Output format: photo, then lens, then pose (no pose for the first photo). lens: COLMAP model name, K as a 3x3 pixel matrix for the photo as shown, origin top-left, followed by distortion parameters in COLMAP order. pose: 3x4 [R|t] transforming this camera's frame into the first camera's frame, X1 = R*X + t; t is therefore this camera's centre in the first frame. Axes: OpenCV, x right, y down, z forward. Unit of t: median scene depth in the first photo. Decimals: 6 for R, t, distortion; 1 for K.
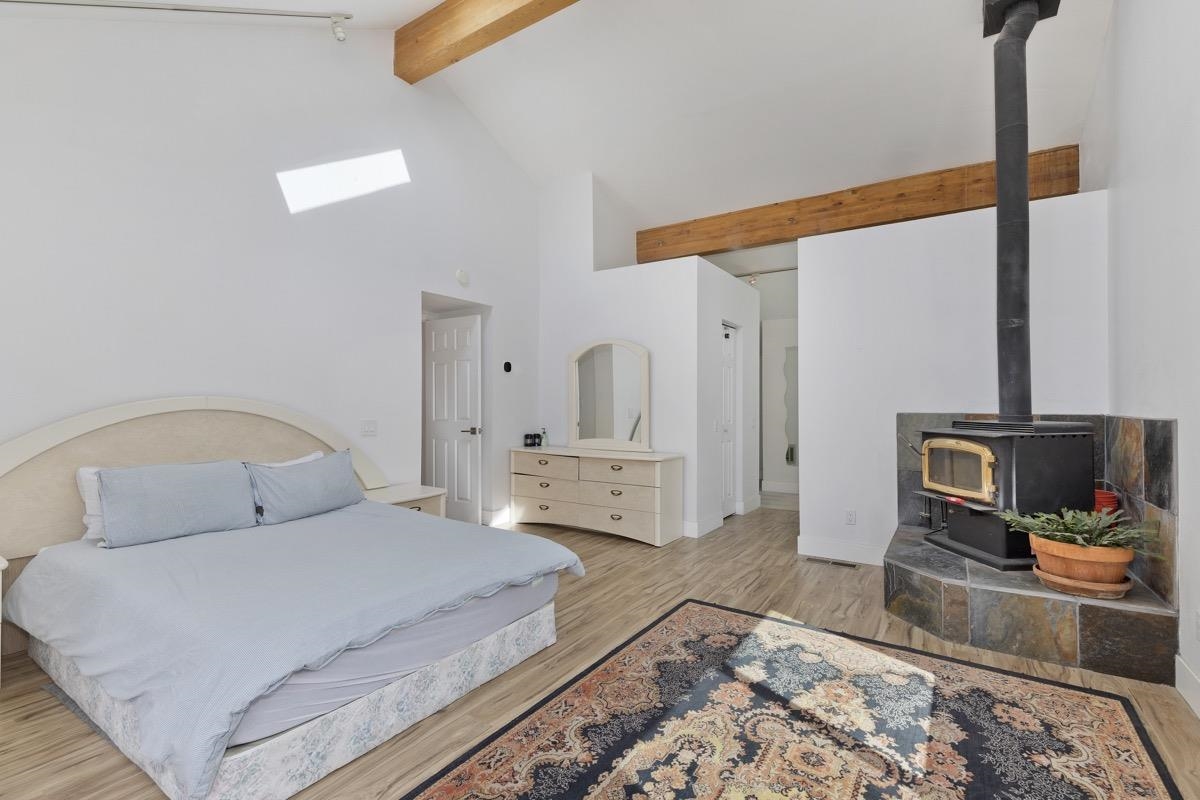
lens RADIAL K [[537.3, 0, 607.5], [0, 537.3, 398.6], [0, 0, 1]] dist [0.007226, -0.000212]
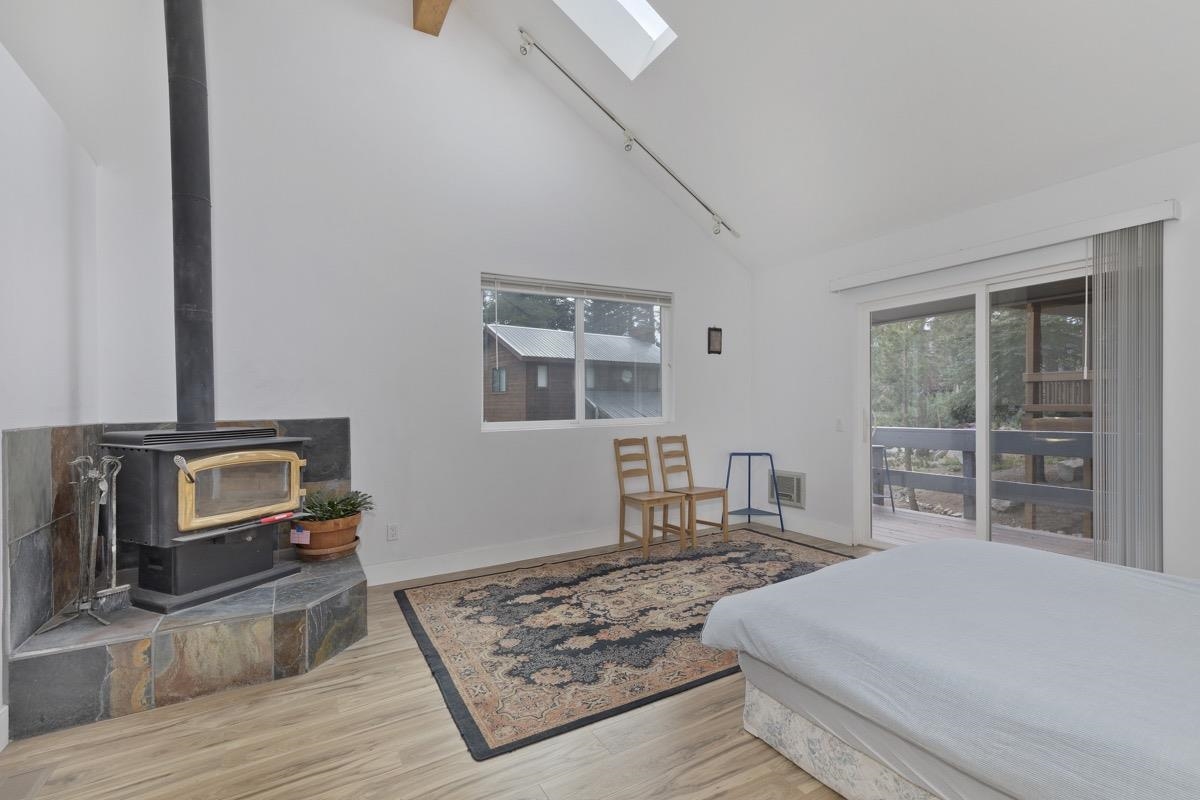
lens RADIAL K [[537.3, 0, 607.5], [0, 537.3, 398.6], [0, 0, 1]] dist [0.007226, -0.000212]
pose [[-0.892575, 0.019242, 0.450488, -0.304160], [0.009995, 0.999688, -0.022896, 0.025181], [-0.450788, -0.015934, -0.892489, 1.976928]]
